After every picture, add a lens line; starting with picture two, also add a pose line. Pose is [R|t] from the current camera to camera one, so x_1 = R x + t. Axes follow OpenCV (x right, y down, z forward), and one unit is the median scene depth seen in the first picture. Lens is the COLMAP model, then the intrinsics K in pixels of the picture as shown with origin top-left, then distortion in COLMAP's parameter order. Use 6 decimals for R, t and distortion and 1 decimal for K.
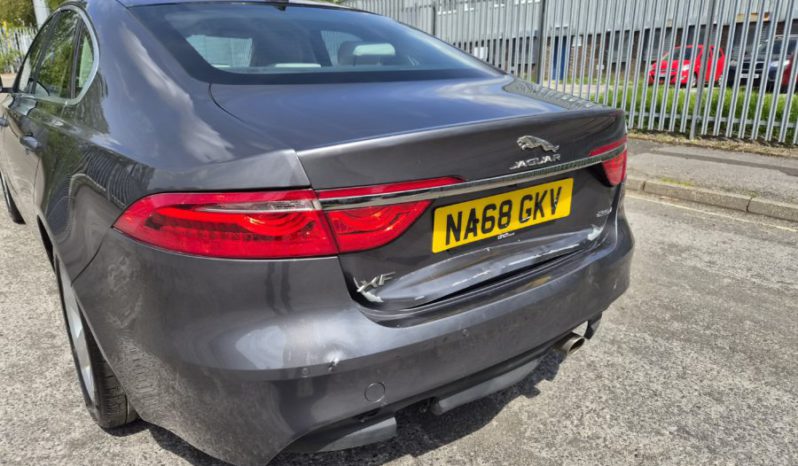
lens RADIAL K [[541.4, 0, 392.2], [0, 541.4, 233.3], [0, 0, 1]] dist [0.051480, -0.037708]
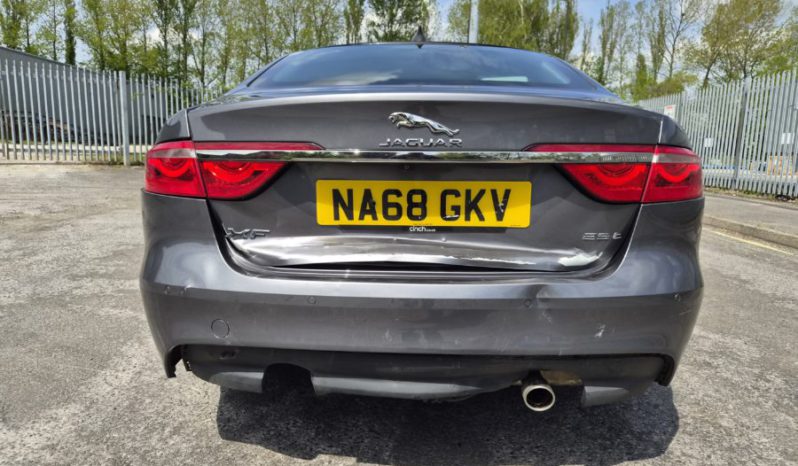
lens RADIAL K [[541.4, 0, 397.1], [0, 541.4, 242.9], [0, 0, 1]] dist [0.051480, -0.037708]
pose [[0.776127, 0.122559, -0.618551, 0.599979], [-0.209994, 0.975174, -0.070271, 0.080017], [0.594583, 0.184431, 0.782596, 0.200120]]
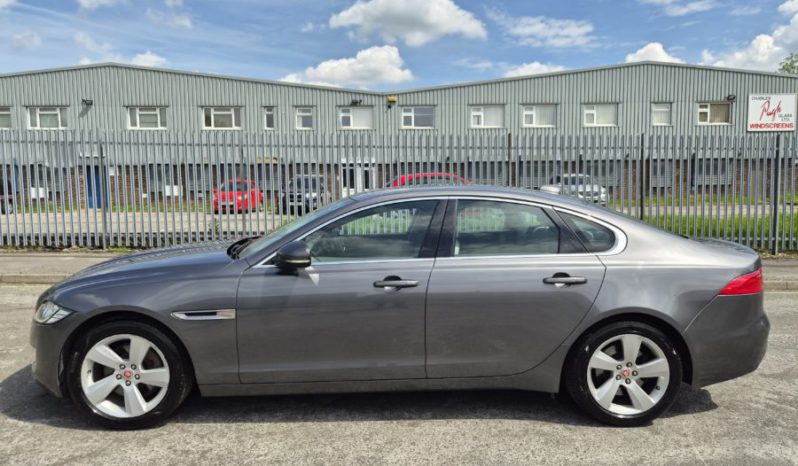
lens RADIAL K [[541.4, 0, 405.8], [0, 541.4, 226.3], [0, 0, 1]] dist [0.051480, -0.037708]
pose [[0.577502, -0.056794, 0.814411, -2.446826], [0.239199, 0.965569, -0.102282, -0.292705], [-0.780561, 0.253874, 0.571203, 0.410404]]
